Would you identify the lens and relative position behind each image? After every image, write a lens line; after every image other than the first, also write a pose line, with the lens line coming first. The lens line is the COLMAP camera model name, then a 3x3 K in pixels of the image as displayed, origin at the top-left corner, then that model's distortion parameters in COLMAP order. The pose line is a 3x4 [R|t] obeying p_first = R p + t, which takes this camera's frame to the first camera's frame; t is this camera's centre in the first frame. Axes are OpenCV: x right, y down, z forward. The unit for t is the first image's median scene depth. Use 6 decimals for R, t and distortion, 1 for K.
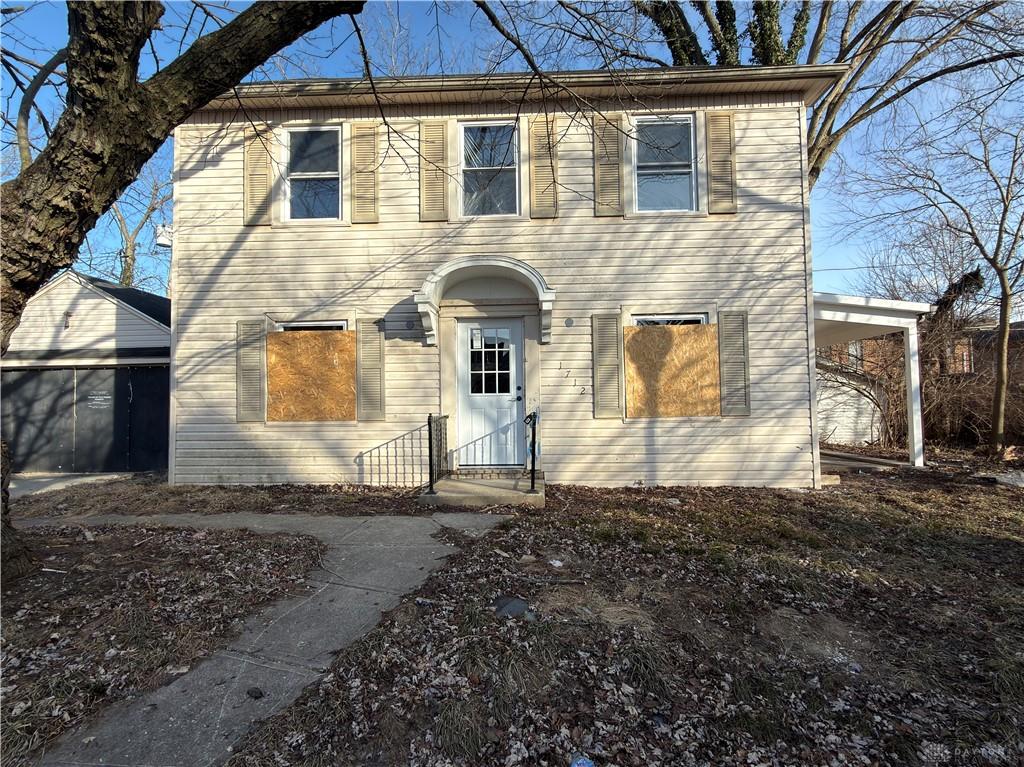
lens RADIAL K [[511.0, 0, 510.8], [0, 511.0, 384.1], [0, 0, 1]] dist [-0.002378, 0.000089]
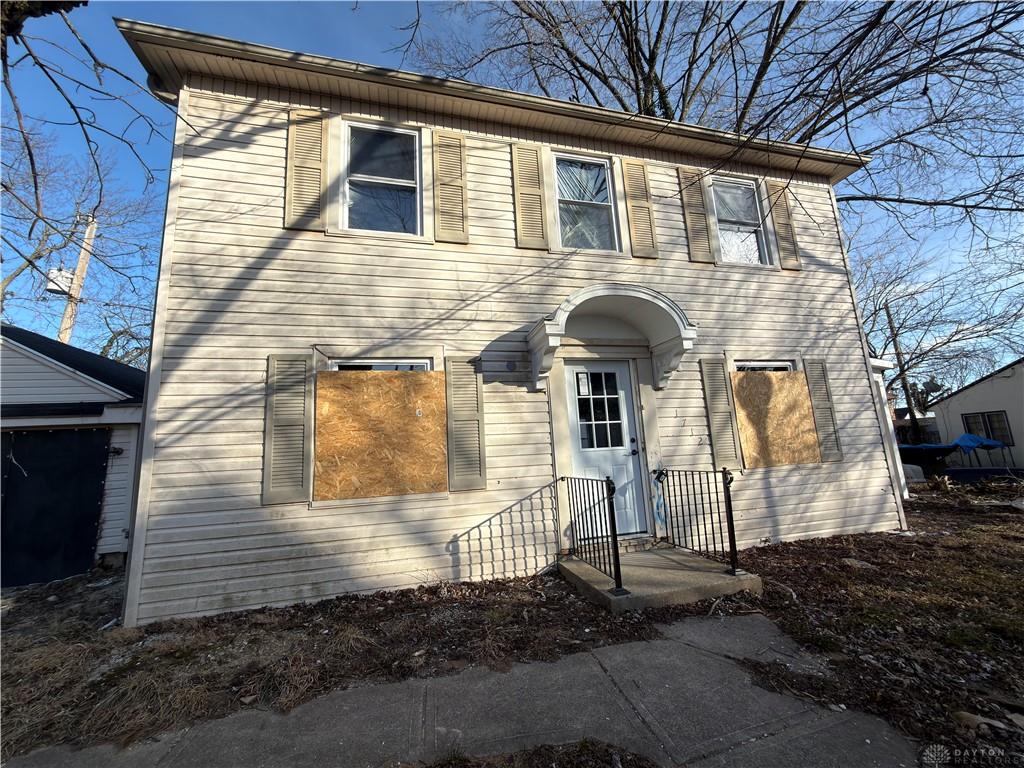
lens RADIAL K [[408.6, 0, 512.4], [0, 408.6, 383.0], [0, 0, 1]] dist [0.000651, -0.000414]
pose [[0.955839, 0.010791, 0.293693, -0.387316], [0.031996, 0.989565, -0.140491, 0.002513], [-0.292144, 0.143684, 0.945519, 0.388982]]
